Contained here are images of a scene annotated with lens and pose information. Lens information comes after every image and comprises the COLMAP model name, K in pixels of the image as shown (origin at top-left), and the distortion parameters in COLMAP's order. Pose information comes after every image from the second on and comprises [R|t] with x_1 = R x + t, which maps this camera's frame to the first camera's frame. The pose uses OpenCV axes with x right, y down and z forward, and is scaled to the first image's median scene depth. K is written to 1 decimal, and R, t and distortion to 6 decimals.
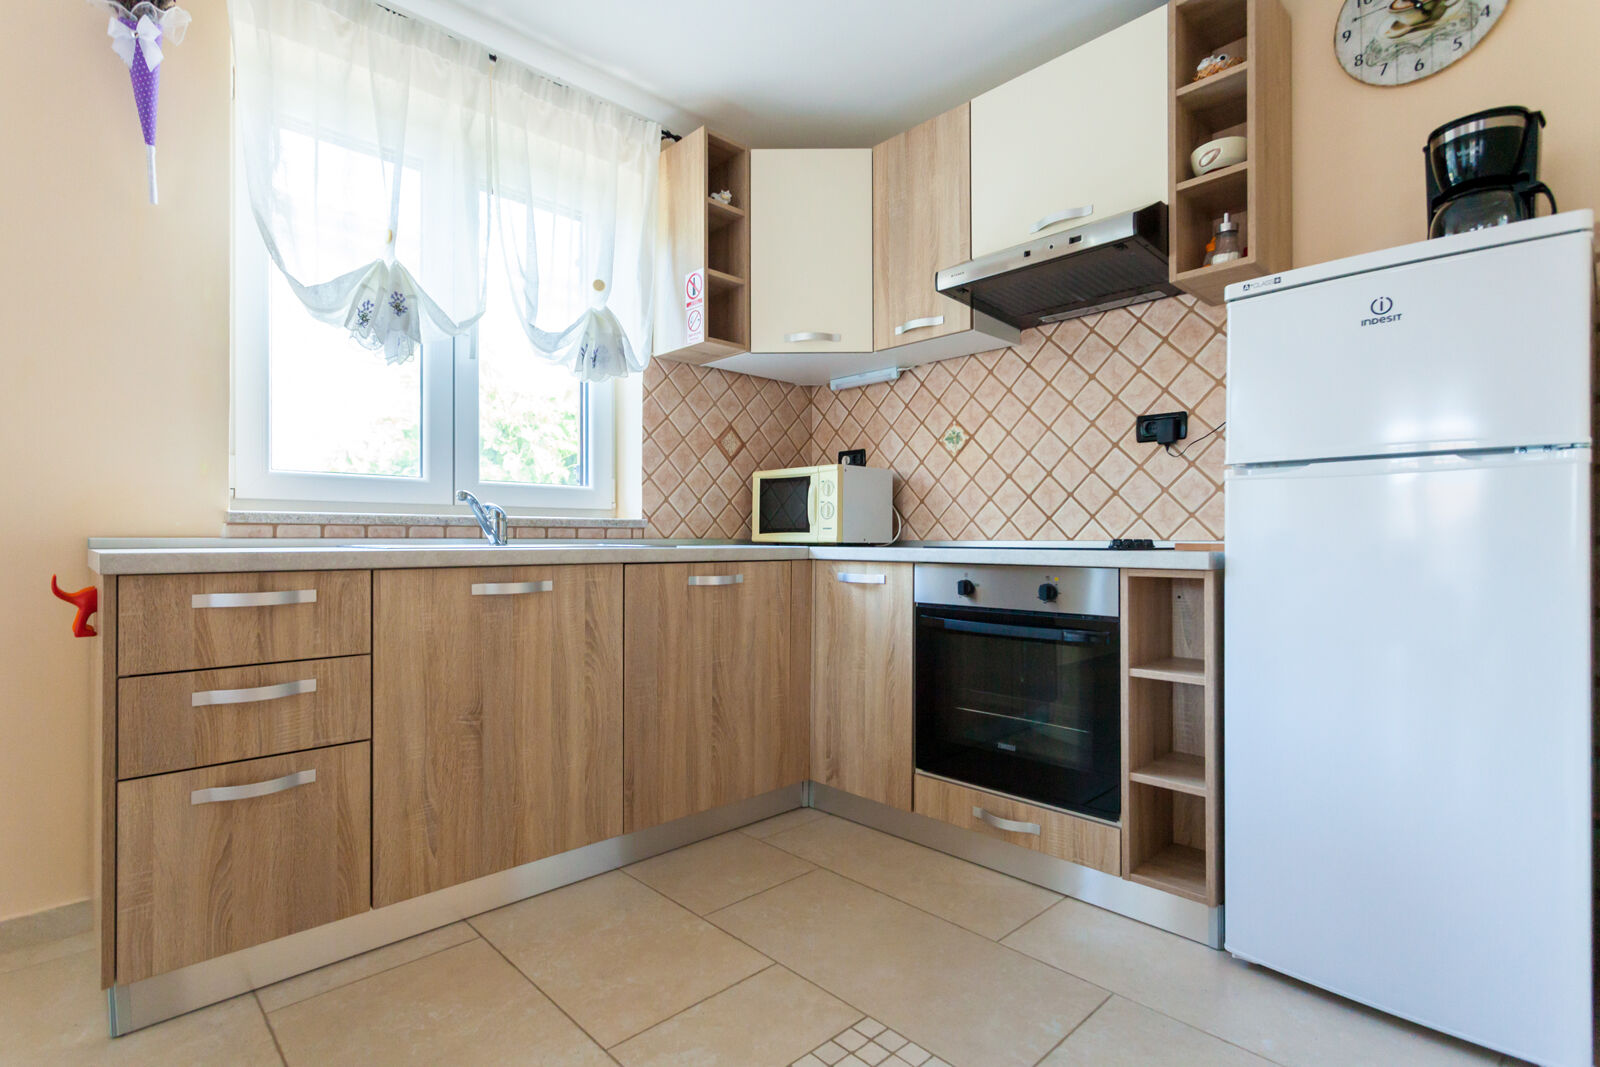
lens RADIAL K [[782.2, 0, 801.2], [0, 782.2, 536.5], [0, 0, 1]] dist [0.010305, -0.000102]
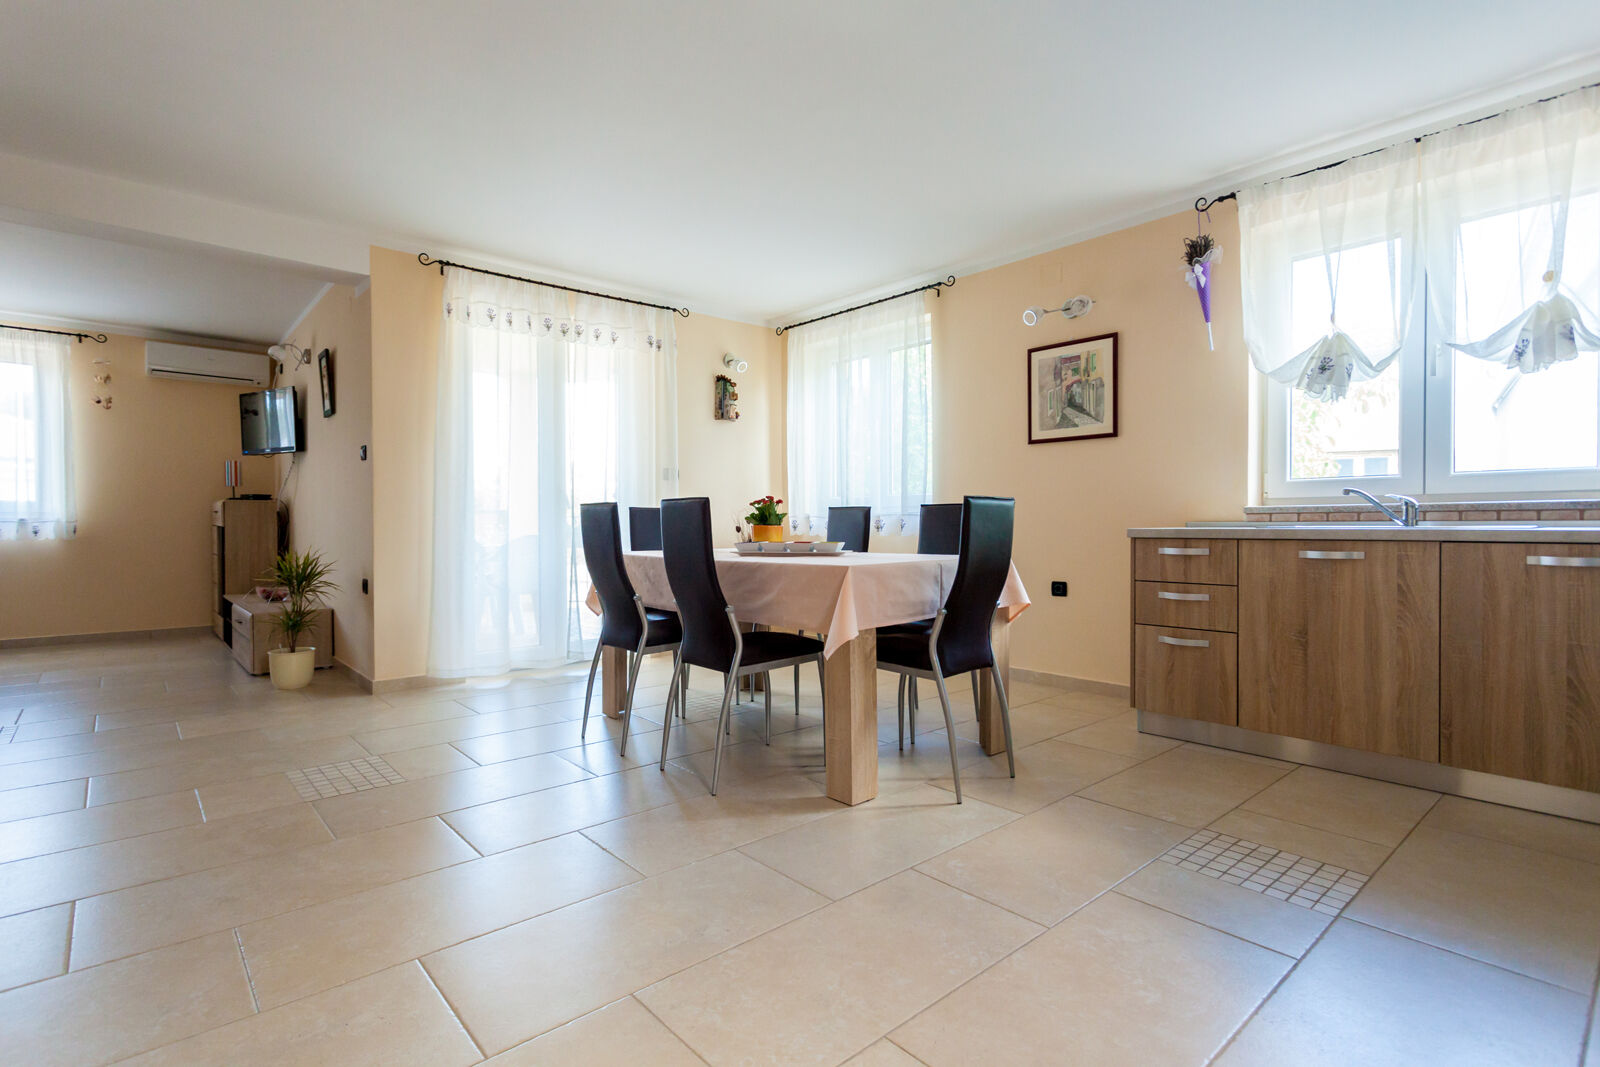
lens RADIAL K [[782.2, 0, 794.6], [0, 782.2, 533.5], [0, 0, 1]] dist [0.010305, -0.000102]
pose [[-0.055157, 0.011466, -0.998412, 0.945066], [0.007266, 0.999912, 0.011082, 0.001299], [0.998451, -0.006643, -0.055235, 0.060333]]
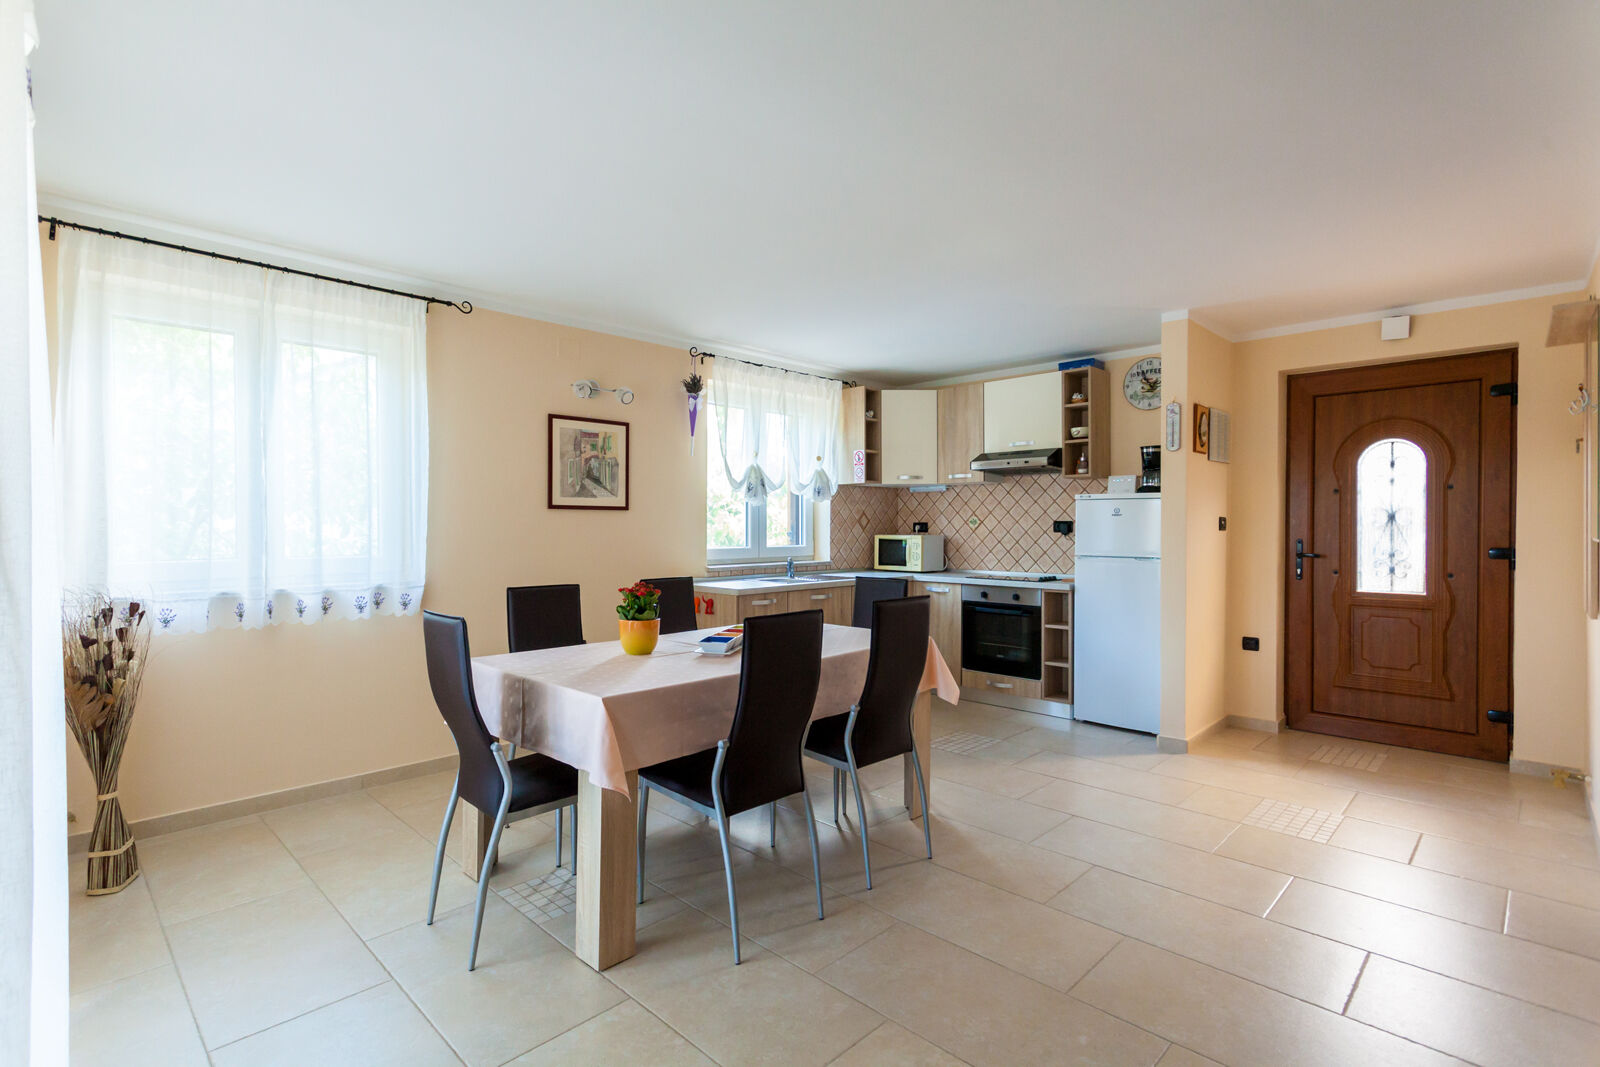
lens RADIAL K [[782.2, 0, 811.4], [0, 782.2, 527.8], [0, 0, 1]] dist [0.010305, -0.000102]
pose [[0.999071, 0.000008, 0.043094, -0.420600], [-0.000396, 0.999959, 0.009002, -0.159786], [-0.043092, -0.009011, 0.999030, -1.383913]]
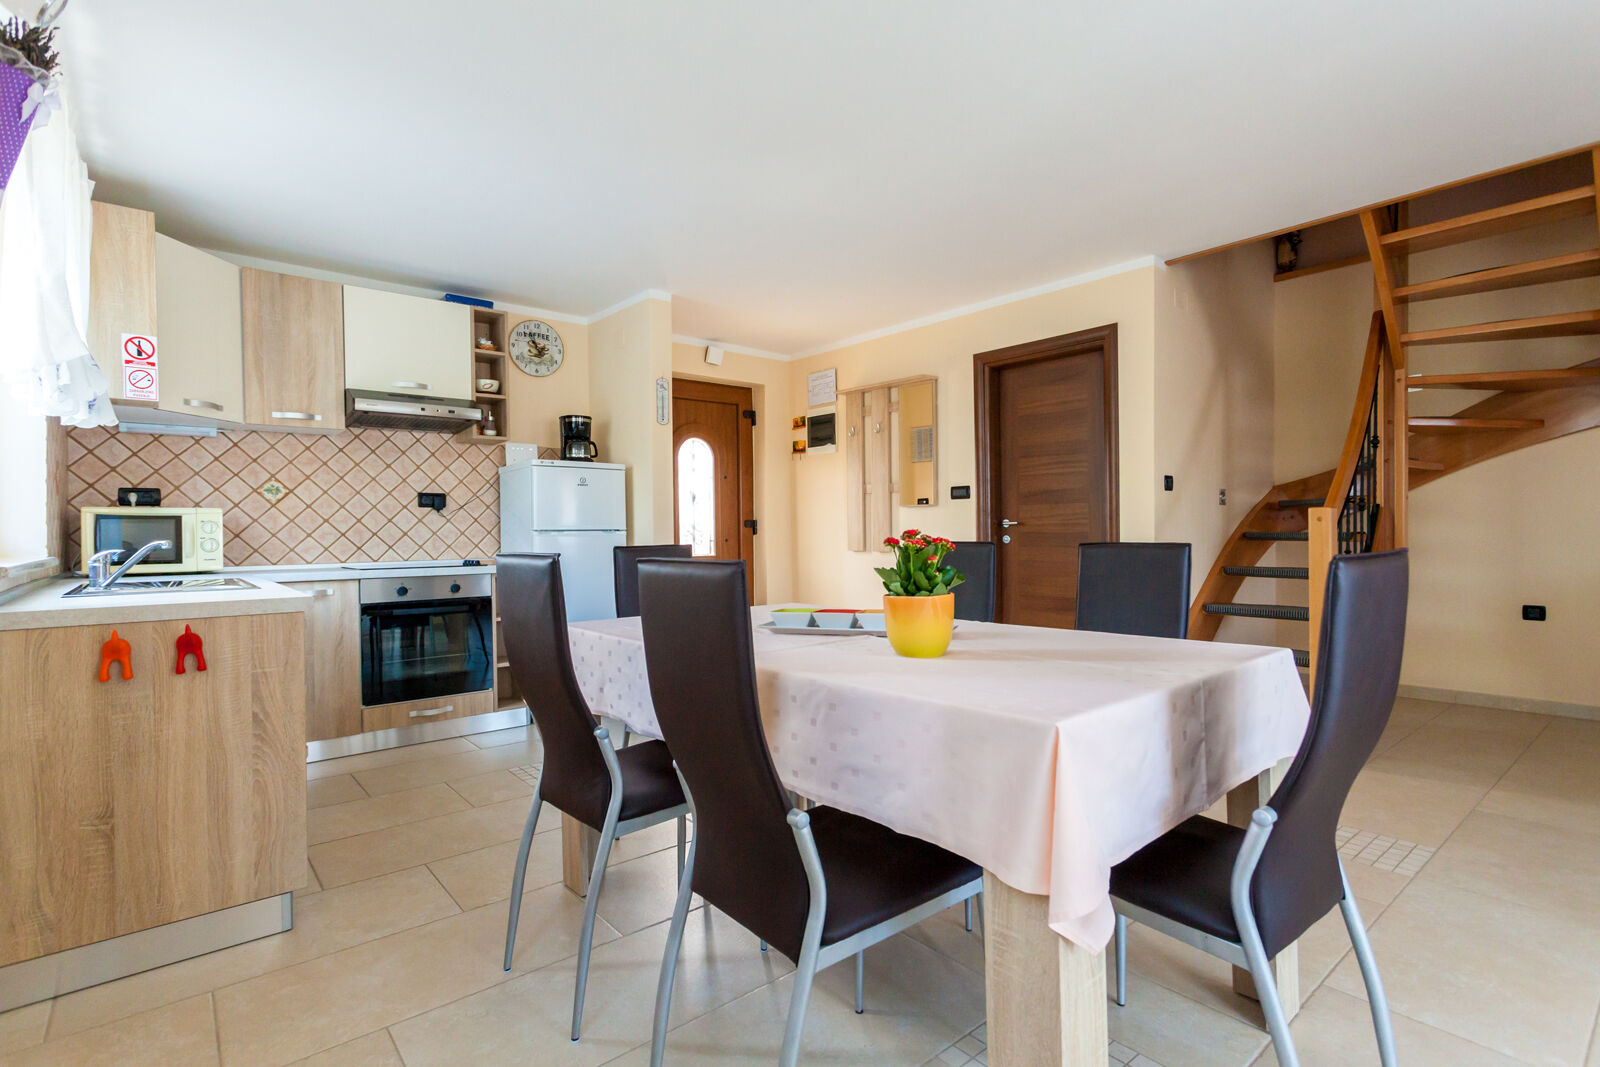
lens RADIAL K [[782.2, 0, 825.1], [0, 782.2, 526.5], [0, 0, 1]] dist [0.010305, -0.000102]
pose [[0.046435, 0.006396, 0.998901, -1.409694], [0.007923, 0.999946, -0.006771, -0.055999], [-0.998890, 0.008229, 0.046382, -0.037148]]
